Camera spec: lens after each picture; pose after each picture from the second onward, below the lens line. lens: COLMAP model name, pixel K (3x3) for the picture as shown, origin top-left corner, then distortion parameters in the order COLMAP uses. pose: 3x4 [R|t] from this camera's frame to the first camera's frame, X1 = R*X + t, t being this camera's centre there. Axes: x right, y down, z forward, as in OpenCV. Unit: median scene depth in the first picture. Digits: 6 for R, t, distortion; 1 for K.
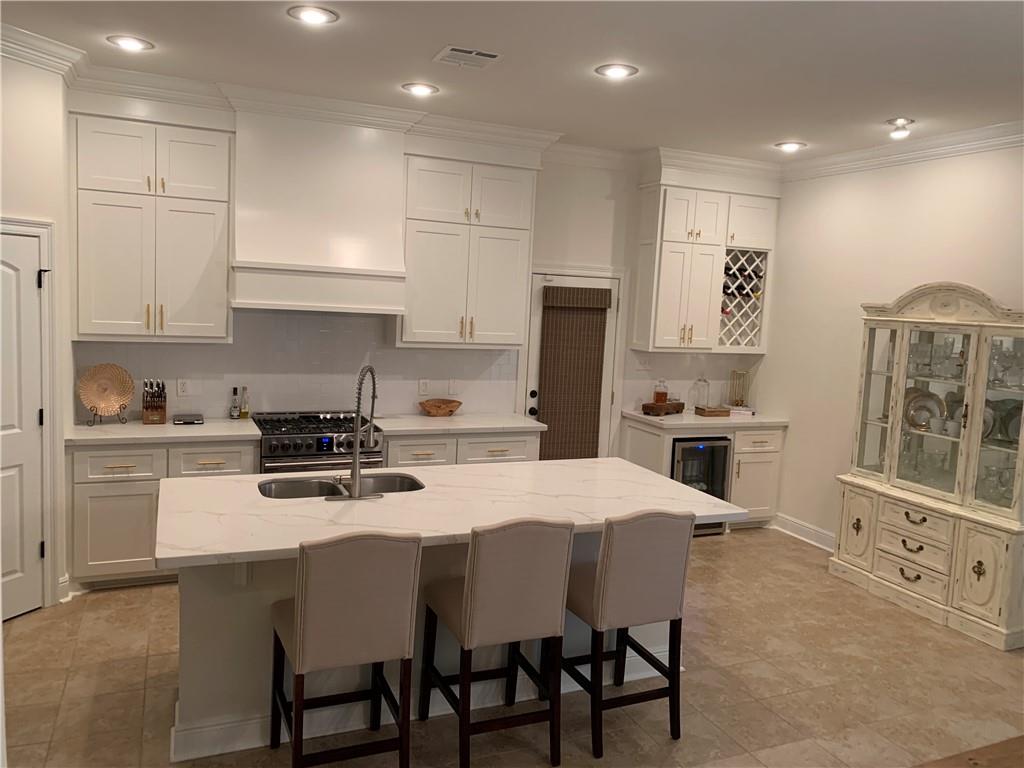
lens RADIAL K [[775.7, 0, 509.7], [0, 775.7, 378.1], [0, 0, 1]] dist [0.021999, -0.030750]
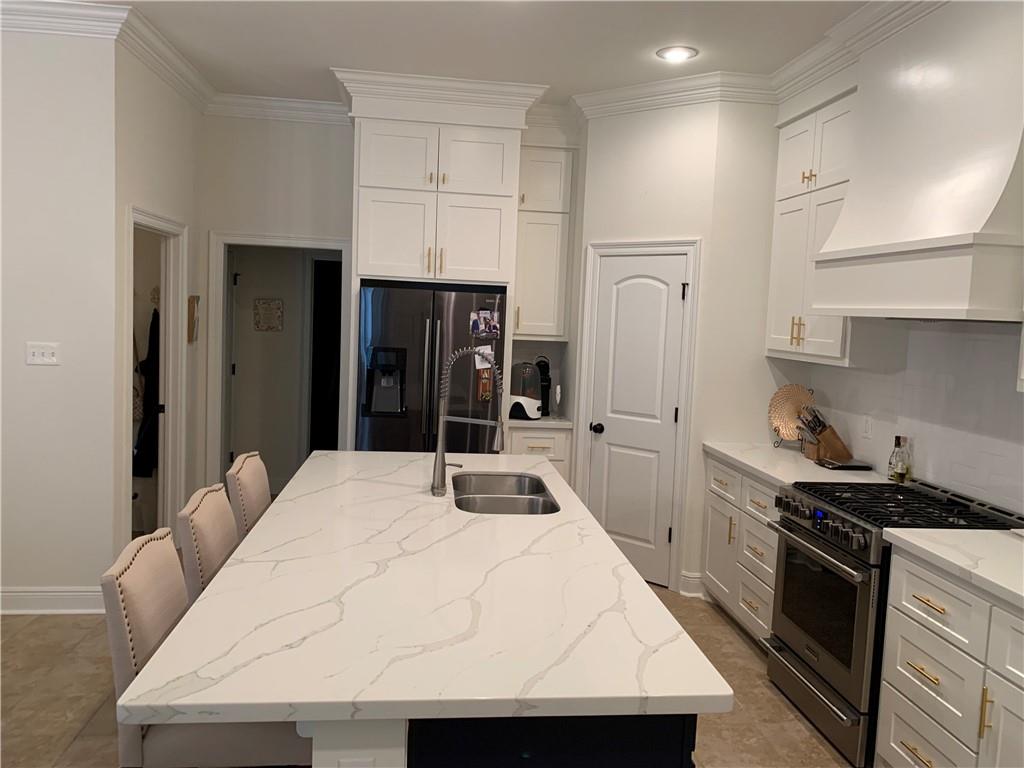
lens RADIAL K [[775.7, 0, 521.2], [0, 775.7, 362.9], [0, 0, 1]] dist [0.021999, -0.030750]
pose [[-0.281708, -0.000563, -0.959500, 0.361958], [-0.160100, 0.986008, 0.046427, -0.026910], [0.946049, 0.166695, -0.277857, 0.744819]]
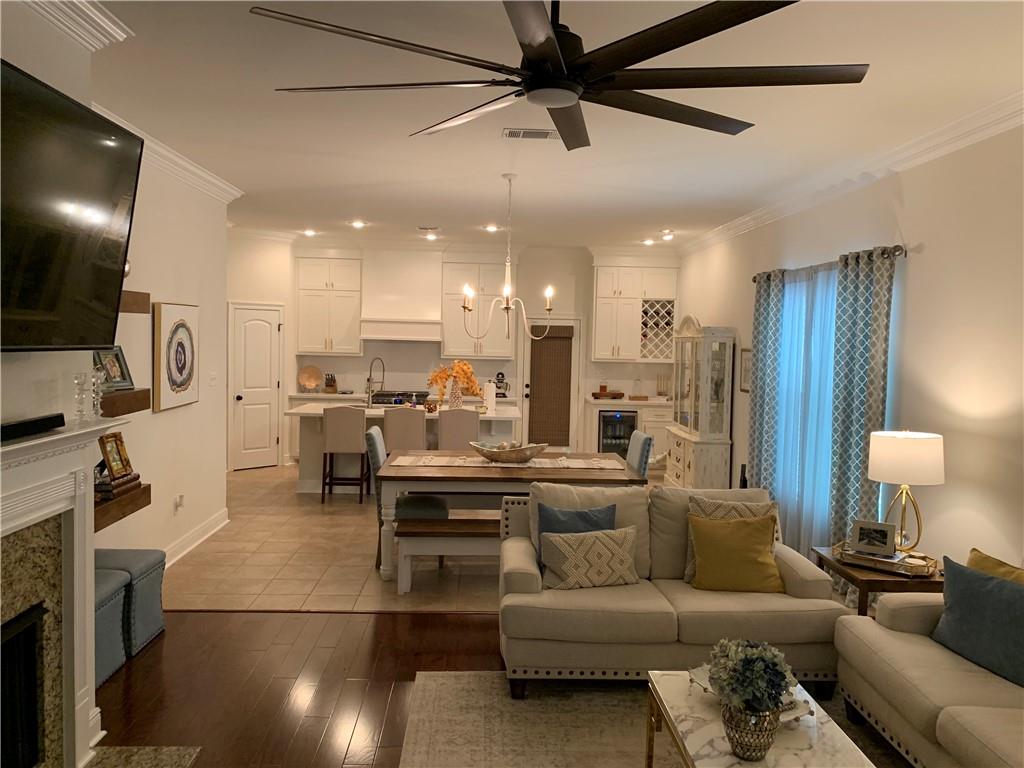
lens RADIAL K [[775.7, 0, 515.6], [0, 775.7, 385.1], [0, 0, 1]] dist [0.021999, -0.030750]
pose [[0.931381, -0.004565, -0.364016, 0.663326], [-0.016793, 0.998318, -0.055488, 0.119479], [0.363657, 0.057793, 0.929738, -0.674263]]
